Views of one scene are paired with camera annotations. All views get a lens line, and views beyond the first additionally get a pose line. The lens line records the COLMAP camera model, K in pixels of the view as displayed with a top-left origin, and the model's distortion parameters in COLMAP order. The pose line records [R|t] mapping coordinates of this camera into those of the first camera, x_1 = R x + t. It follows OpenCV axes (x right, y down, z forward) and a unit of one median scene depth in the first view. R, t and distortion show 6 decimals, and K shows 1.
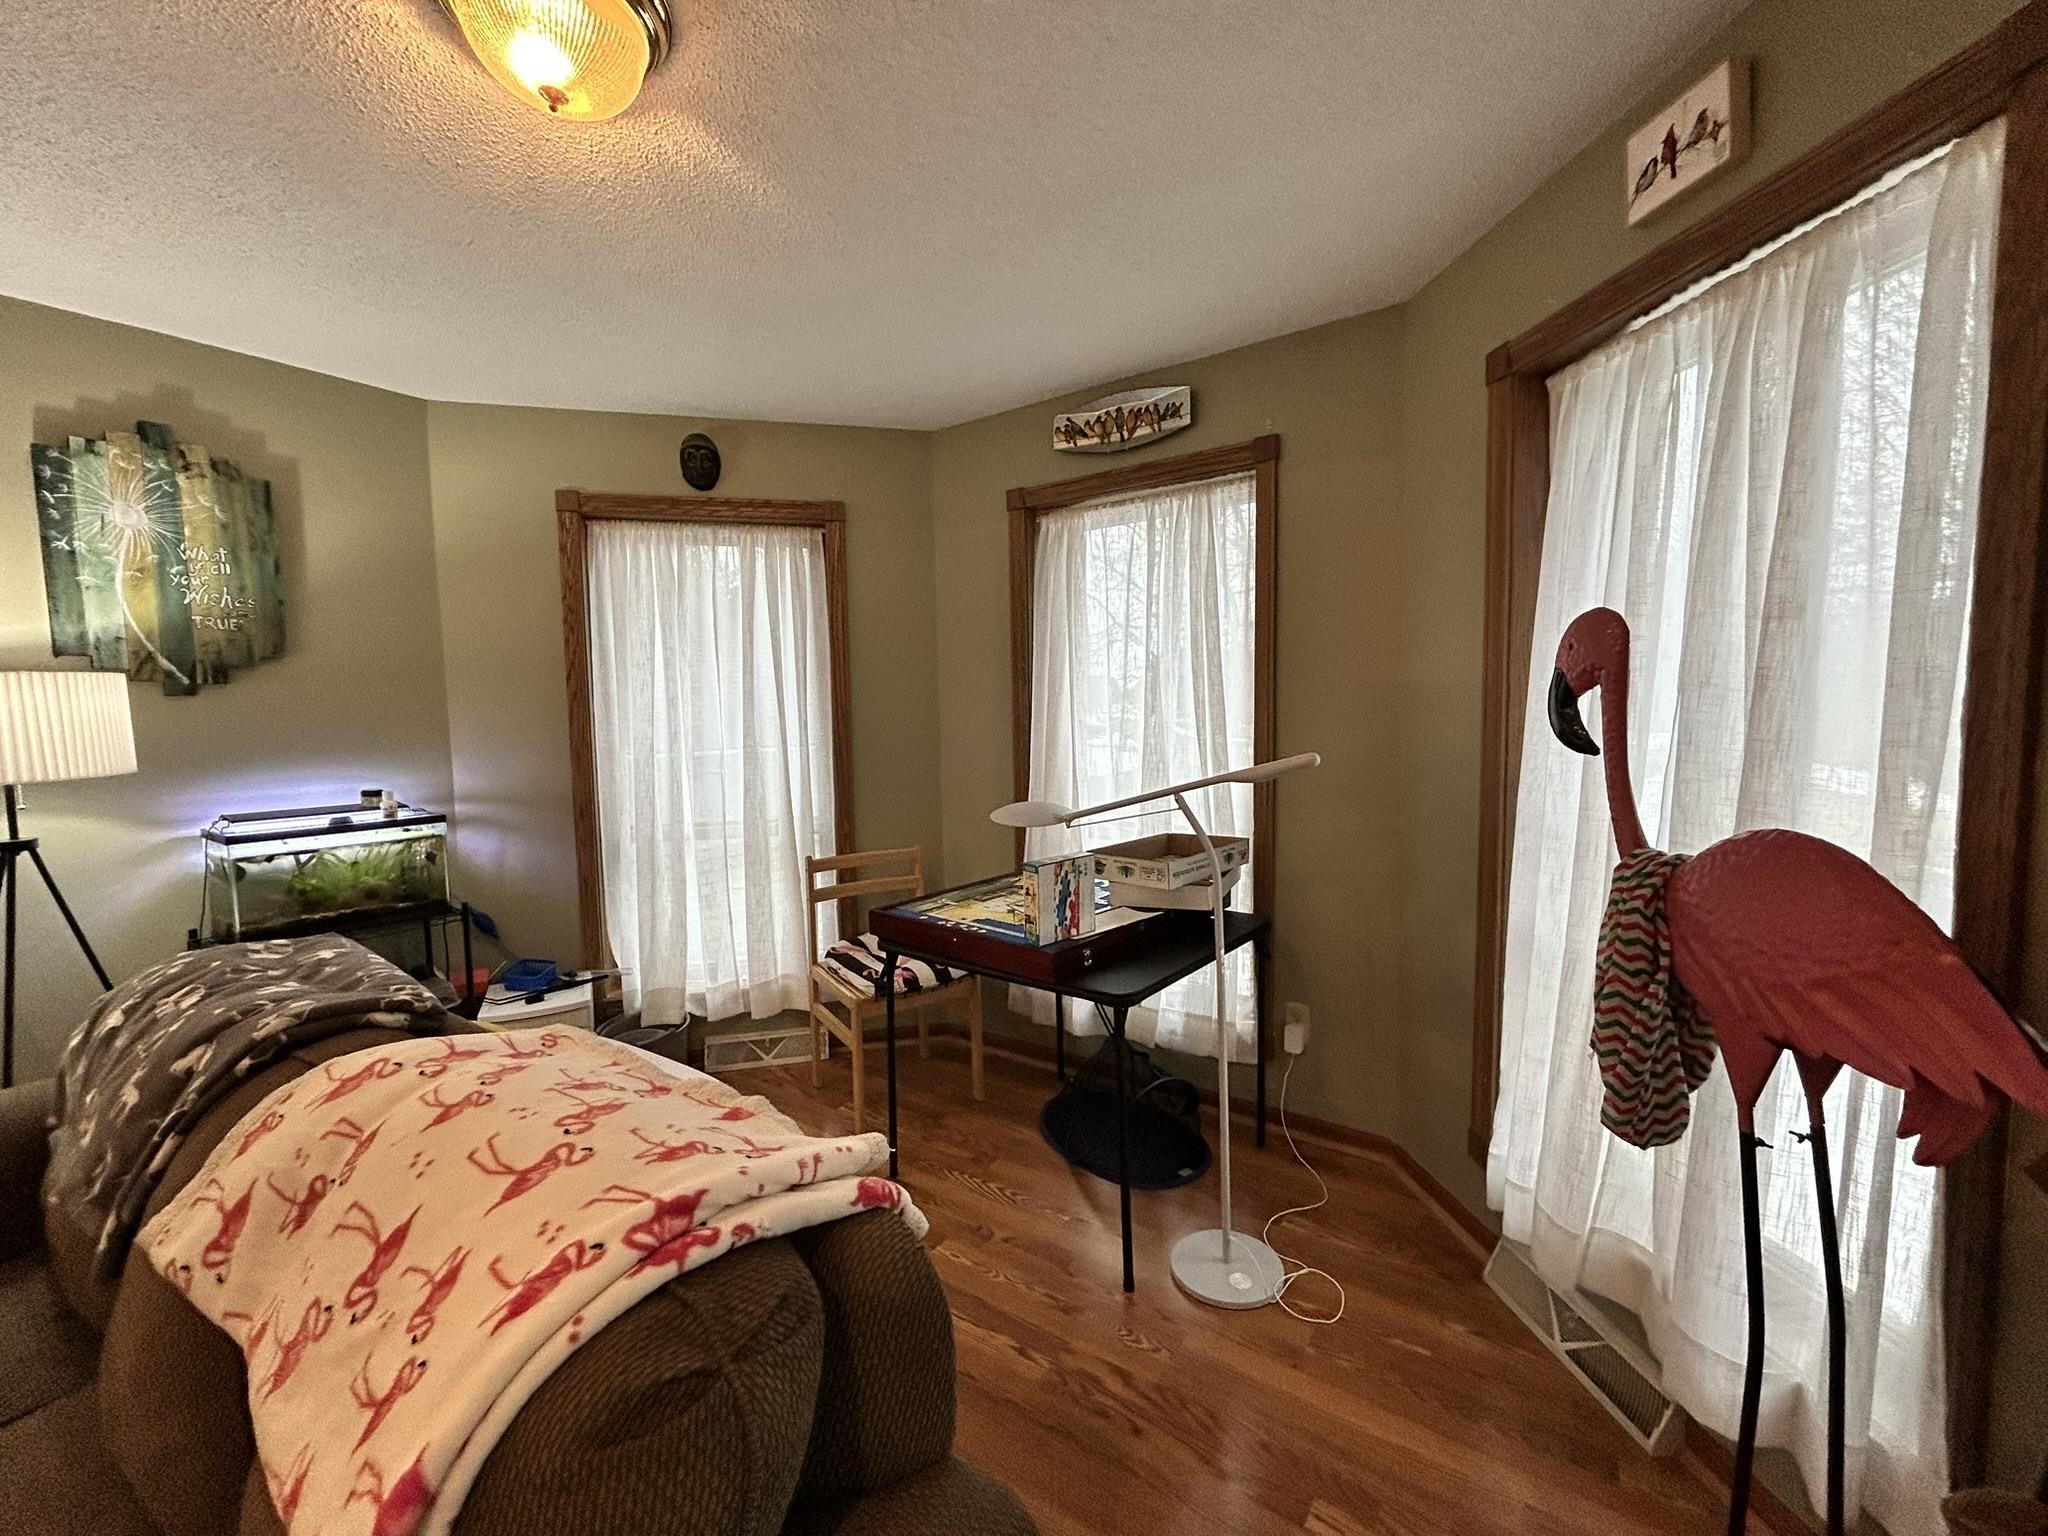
lens RADIAL K [[826.9, 0, 1013.8], [0, 826.9, 772.1], [0, 0, 1]] dist [-0.004106, 0.001174]
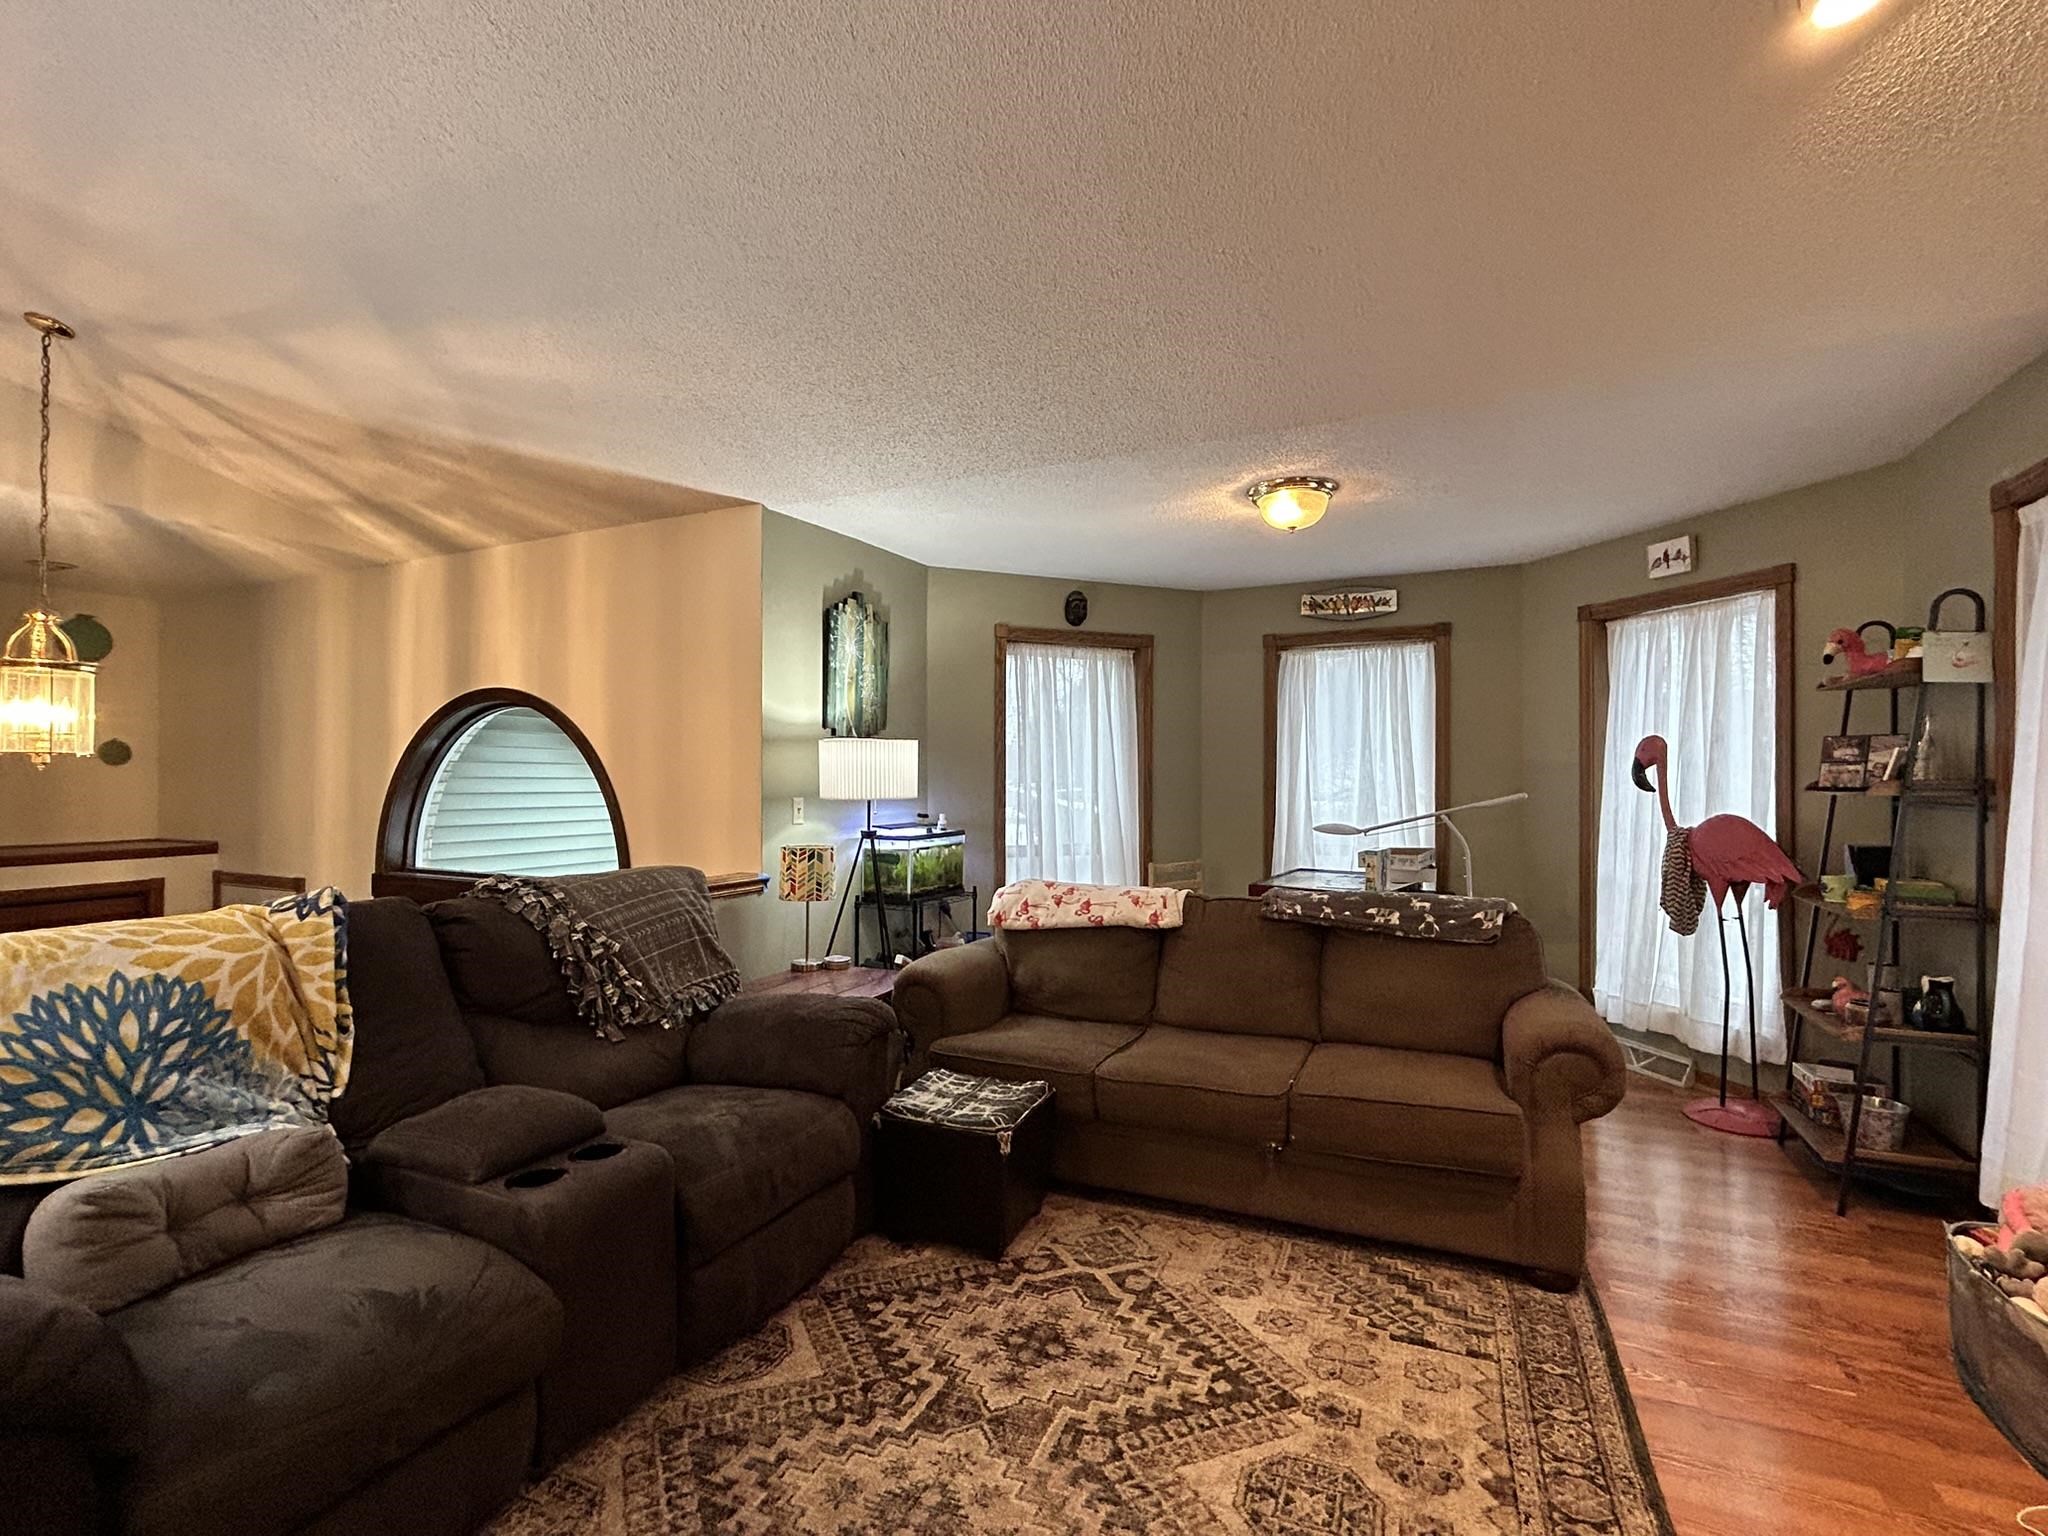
lens RADIAL K [[951.7, 0, 1018.6], [0, 951.7, 768.0], [0, 0, 1]] dist [0.000277, 0.000430]
pose [[0.987852, 0.021827, 0.153854, -0.987942], [-0.008581, 0.996237, -0.086240, 0.101696], [-0.155158, 0.083873, 0.984323, -0.933975]]
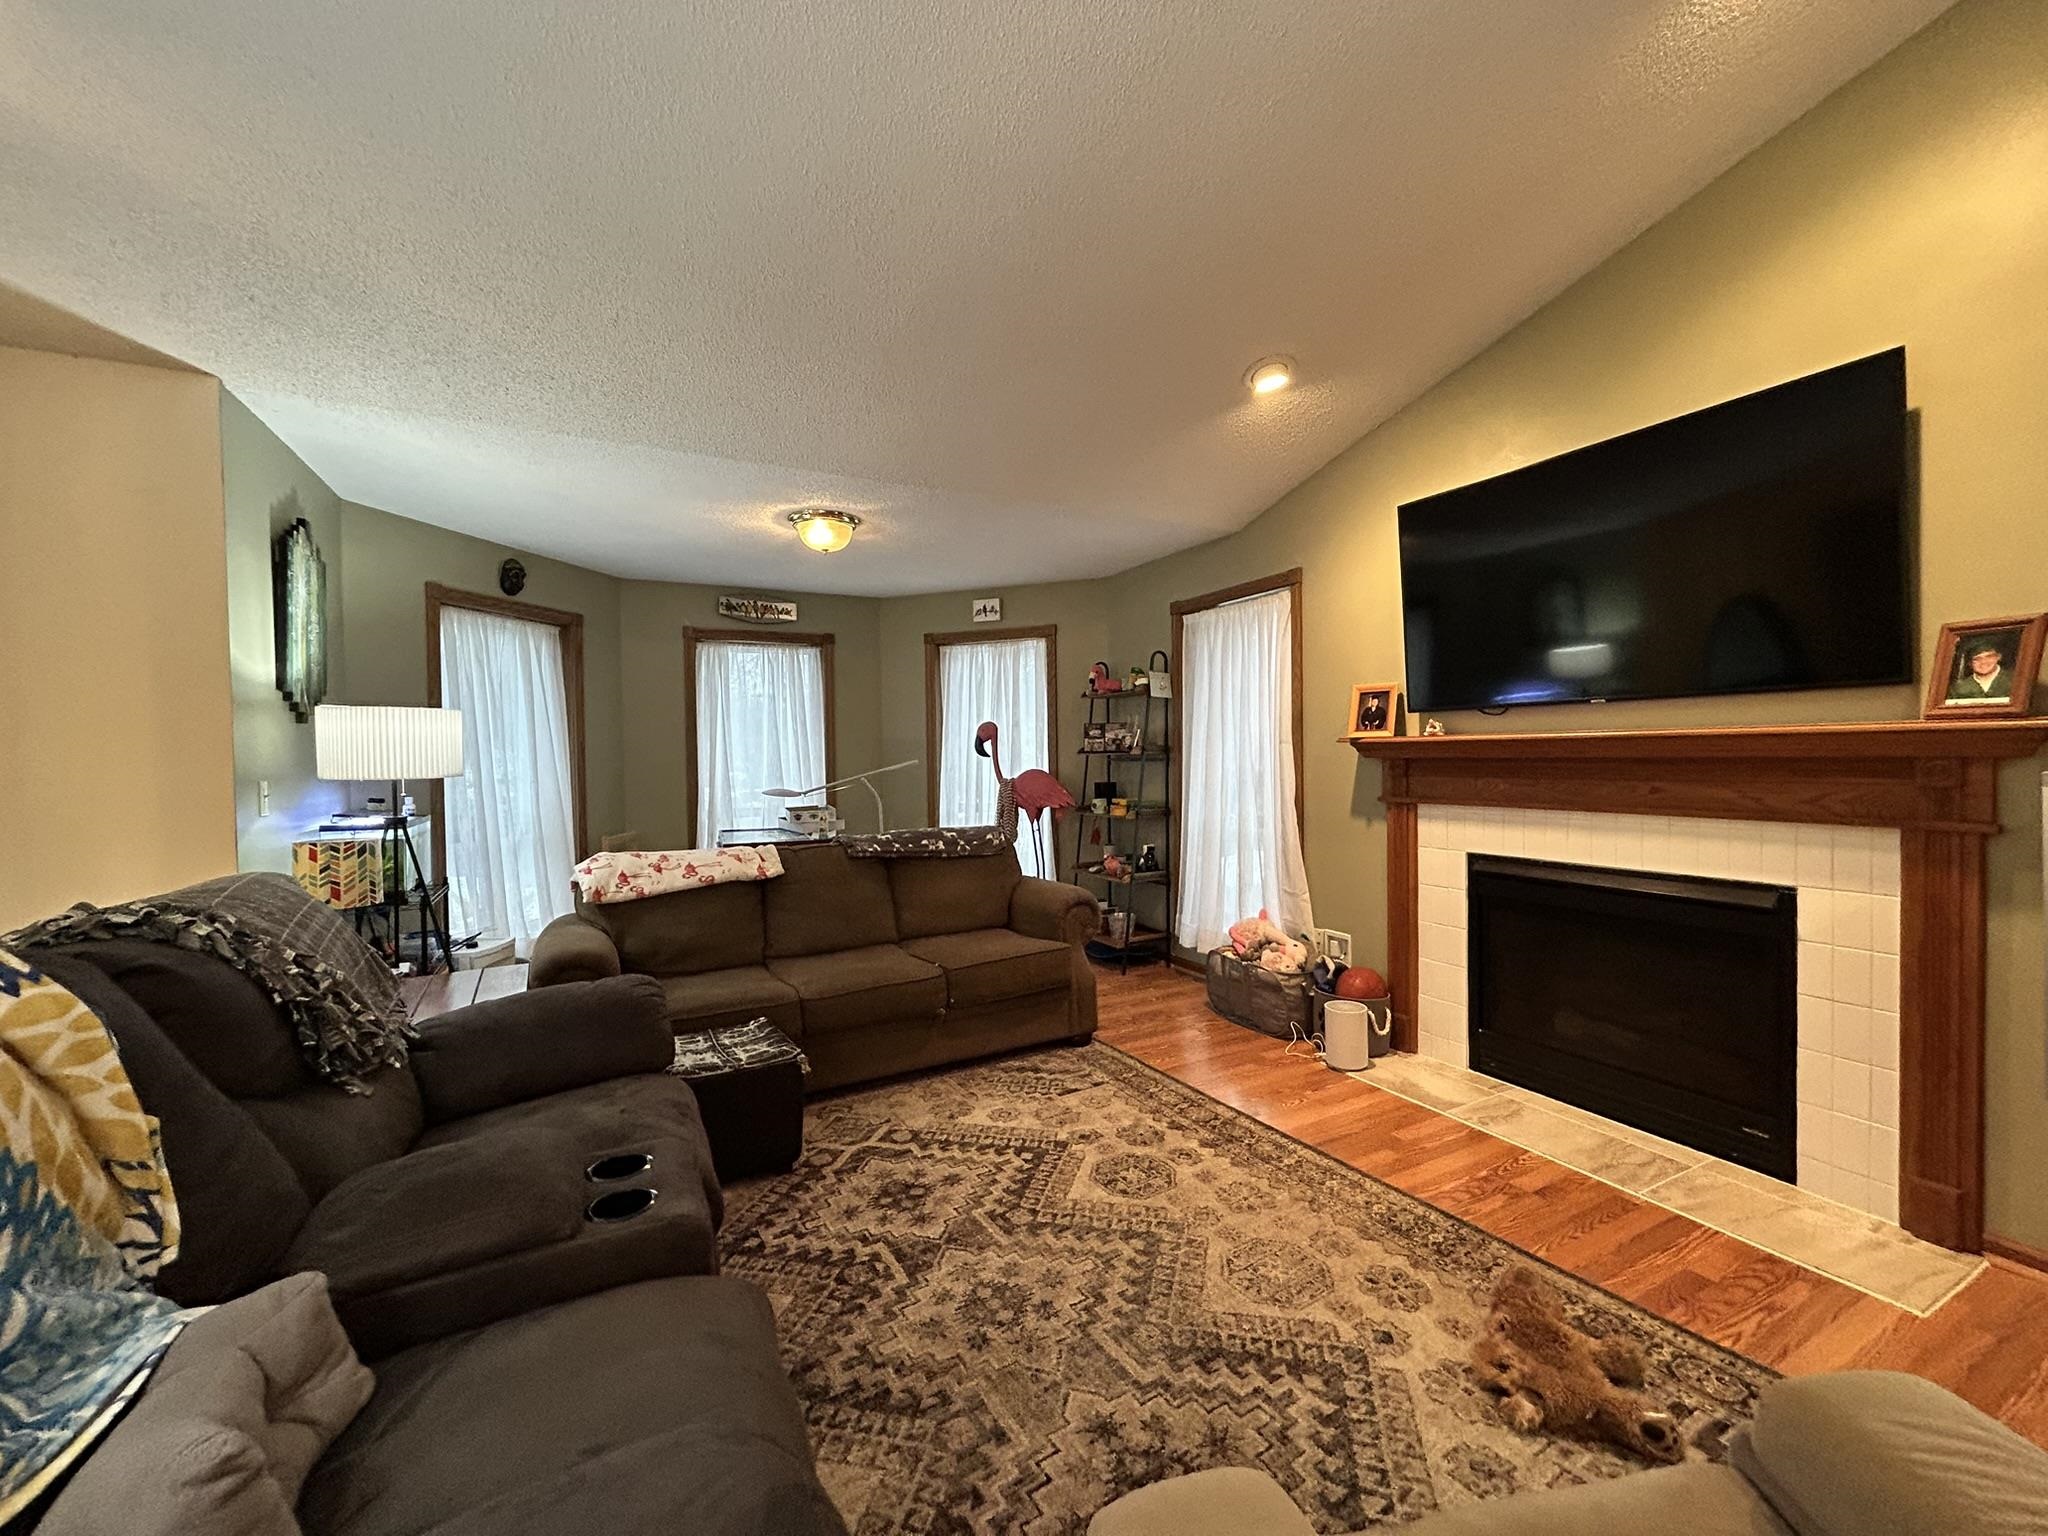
lens RADIAL K [[826.9, 0, 1024.9], [0, 826.9, 767.9], [0, 0, 1]] dist [-0.004106, 0.001174]
pose [[0.468549, -0.003754, 0.883429, -1.644207], [0.072457, 0.996785, -0.034194, 0.106583], [-0.880461, 0.080032, 0.467315, -0.615403]]
